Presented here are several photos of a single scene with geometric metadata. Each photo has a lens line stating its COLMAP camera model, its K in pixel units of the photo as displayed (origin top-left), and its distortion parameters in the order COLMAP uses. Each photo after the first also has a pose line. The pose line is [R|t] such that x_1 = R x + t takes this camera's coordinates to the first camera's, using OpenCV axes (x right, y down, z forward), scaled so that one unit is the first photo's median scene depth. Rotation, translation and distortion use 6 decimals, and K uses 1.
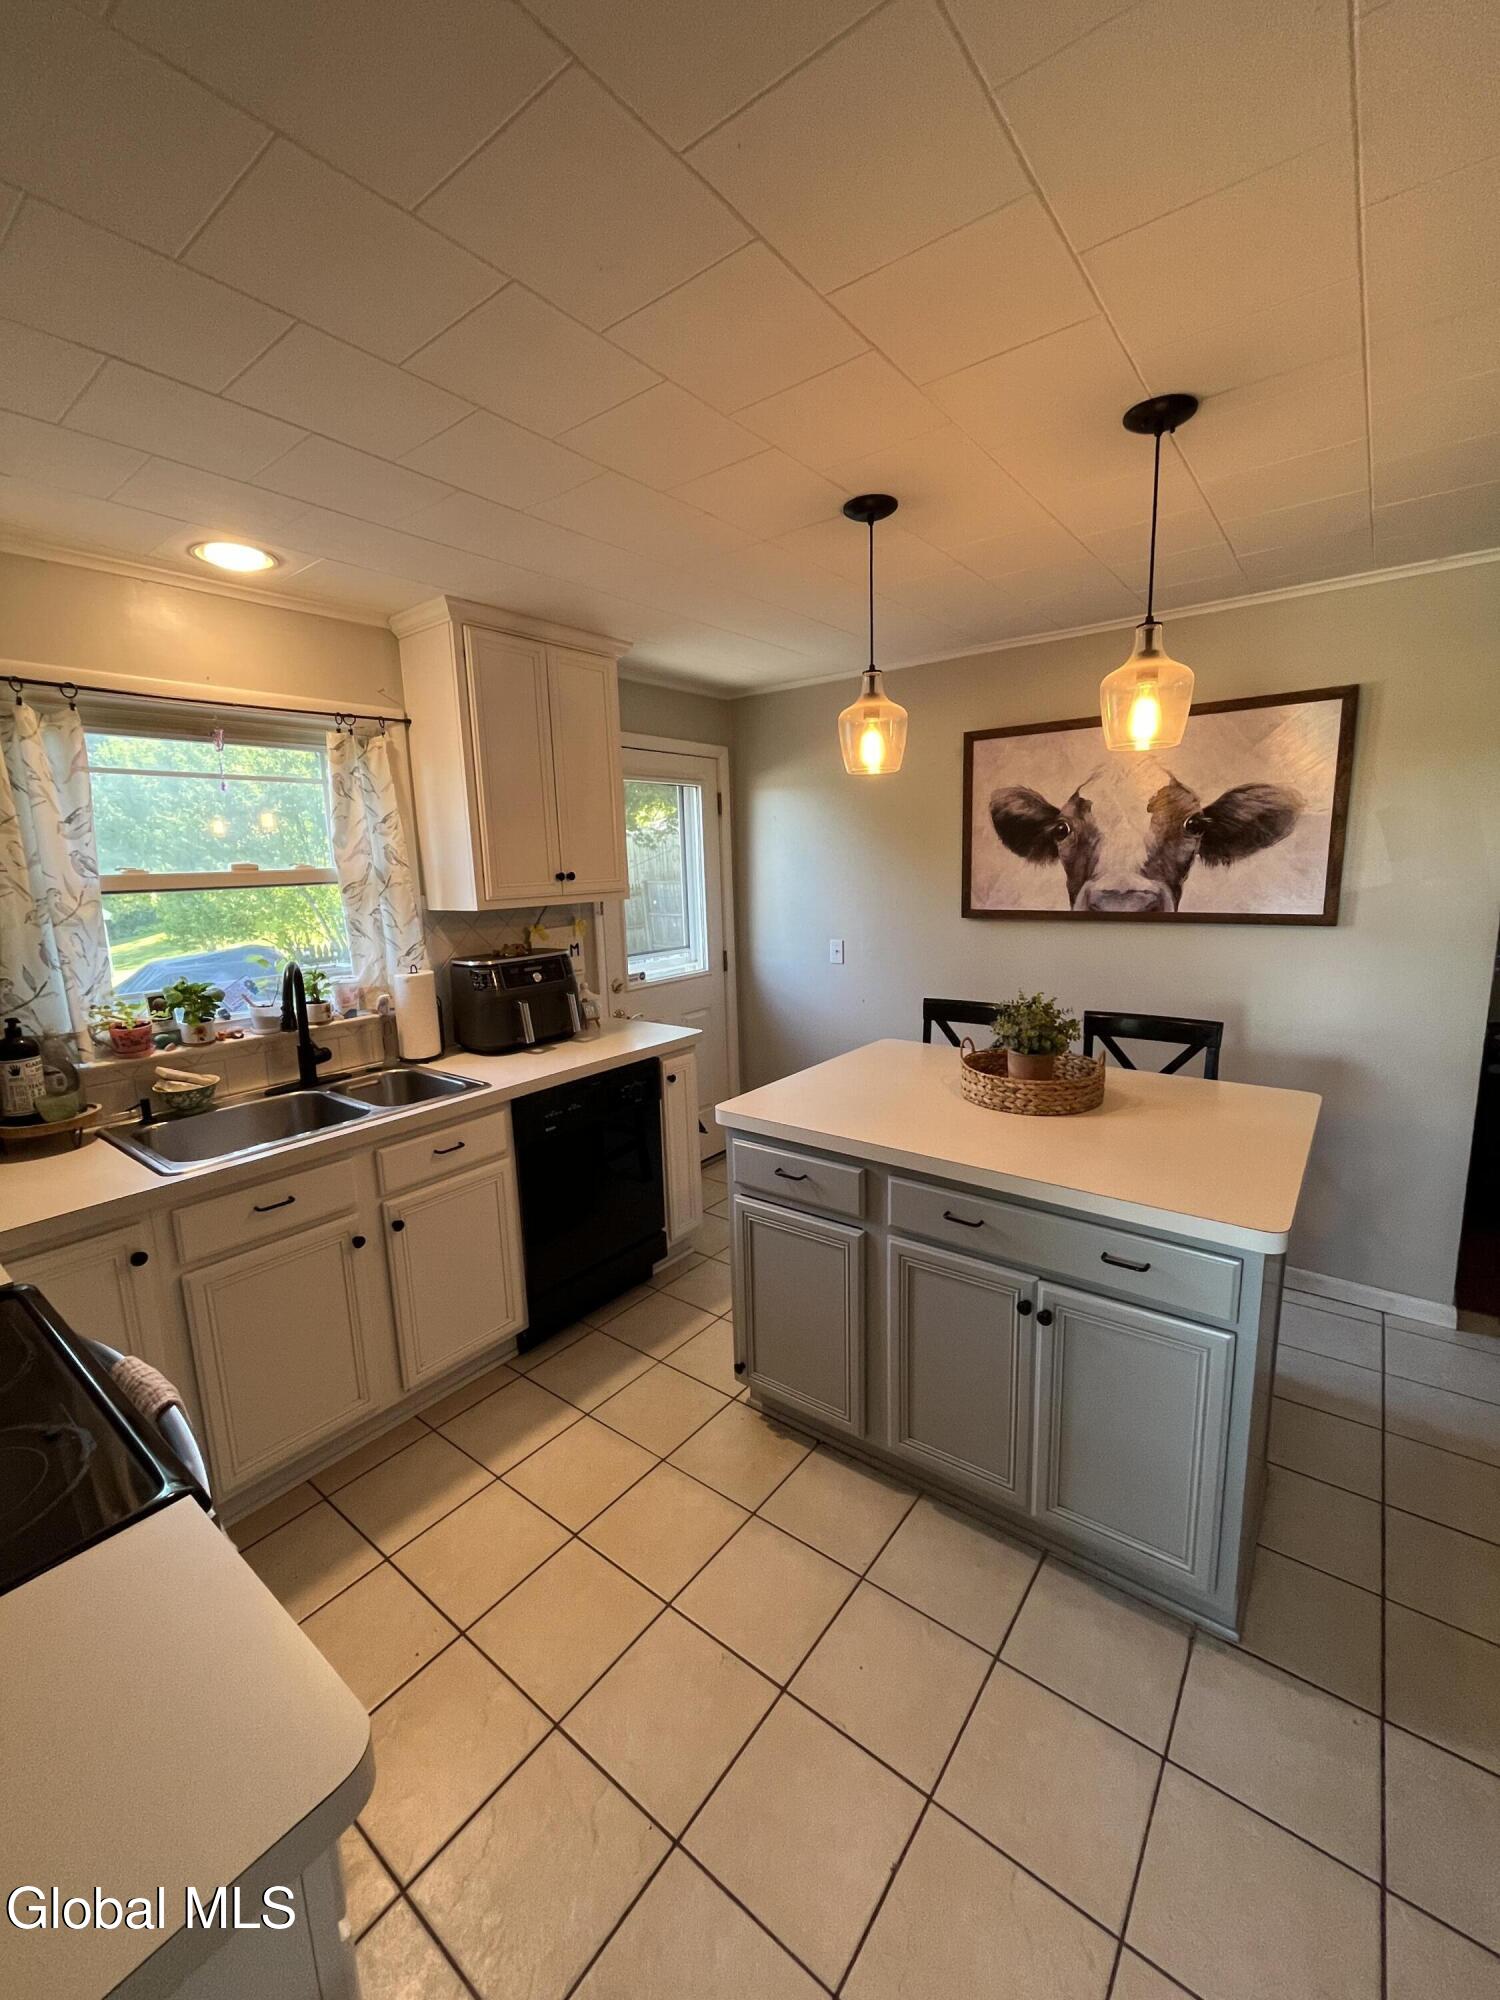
lens RADIAL K [[805.0, 0, 749.5], [0, 805.0, 1000.3], [0, 0, 1]] dist [0.000547, 0.000040]
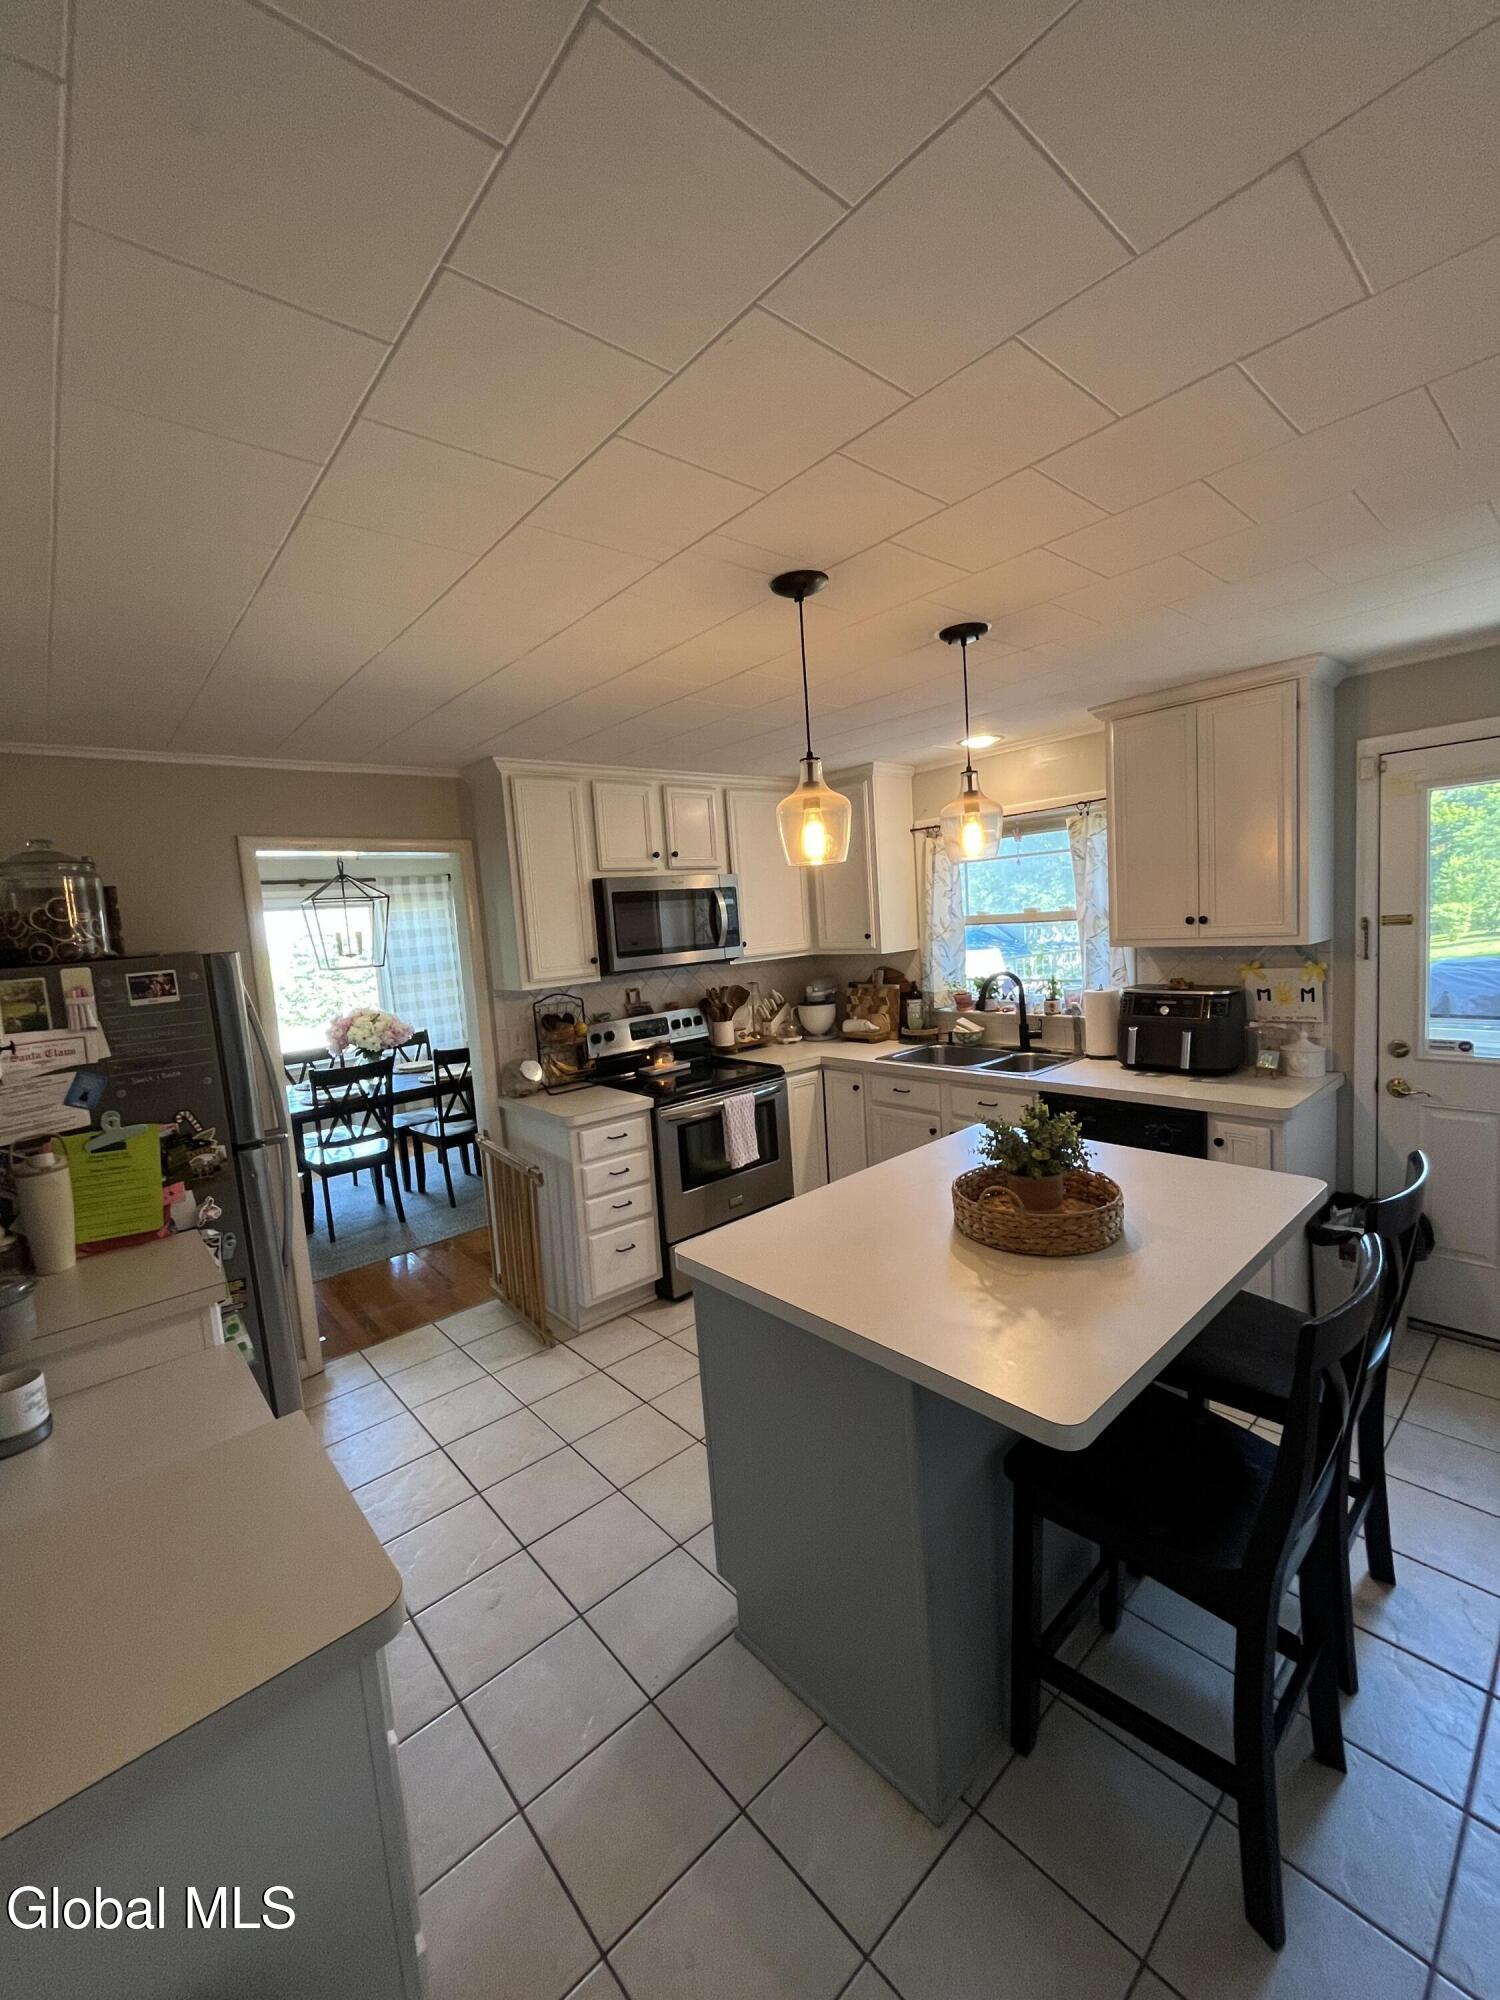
lens RADIAL K [[805.0, 0, 747.8], [0, 805.0, 995.6], [0, 0, 1]] dist [0.000547, 0.000040]
pose [[-0.183710, 0.140443, -0.972896, 0.907215], [-0.097390, 0.982271, 0.160186, -0.169212], [0.978144, 0.124178, -0.166775, 0.623046]]
